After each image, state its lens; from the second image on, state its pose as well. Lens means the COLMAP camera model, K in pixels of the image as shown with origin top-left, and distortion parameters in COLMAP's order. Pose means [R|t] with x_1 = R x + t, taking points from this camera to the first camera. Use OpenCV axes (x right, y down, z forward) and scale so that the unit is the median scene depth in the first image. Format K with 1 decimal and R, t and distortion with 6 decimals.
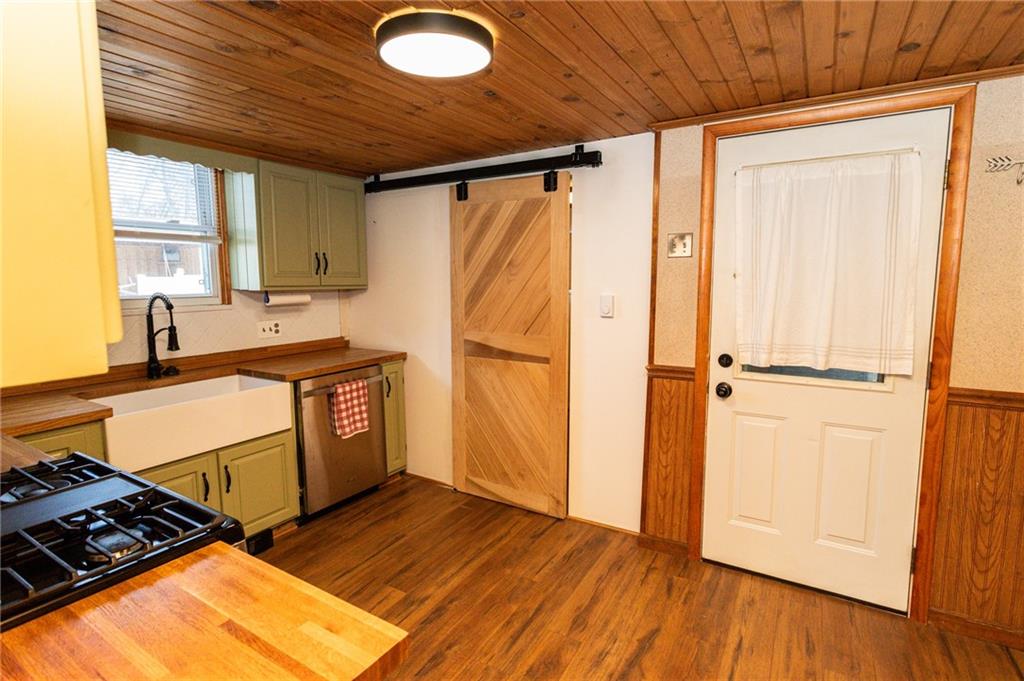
lens RADIAL K [[509.7, 0, 508.7], [0, 509.7, 336.0], [0, 0, 1]] dist [0.000538, 0.000216]
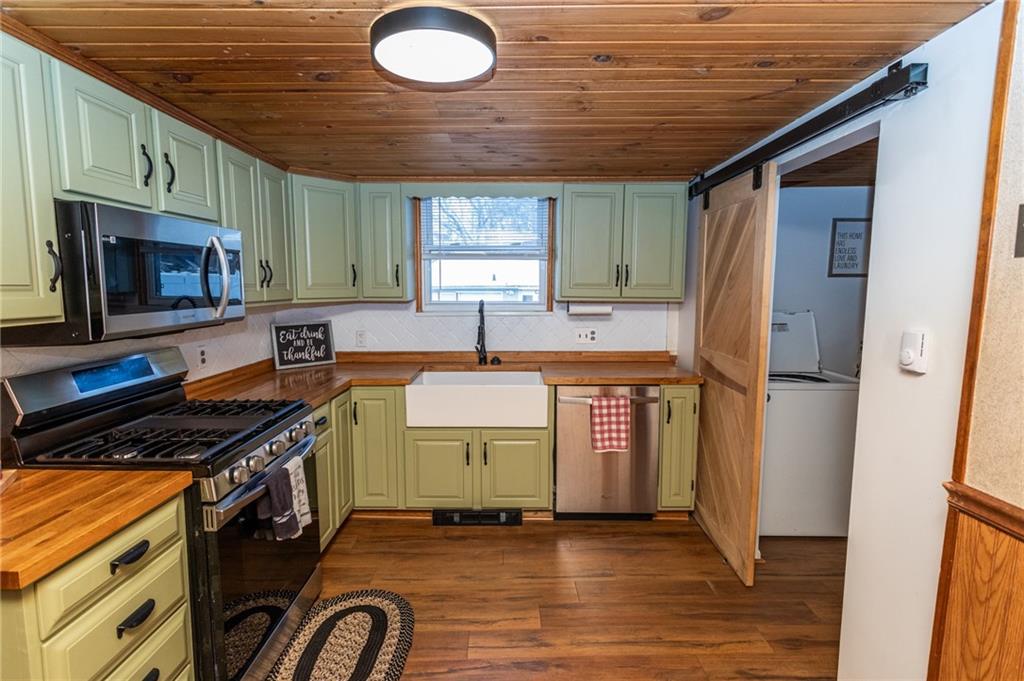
lens RADIAL K [[487.7, 0, 504.3], [0, 487.7, 337.5], [0, 0, 1]] dist [0.000227, 0.000717]
pose [[0.529088, 0.096320, -0.843083, 0.358446], [-0.100648, 0.993647, 0.050359, -0.049826], [0.842577, 0.058210, 0.535421, 0.327809]]
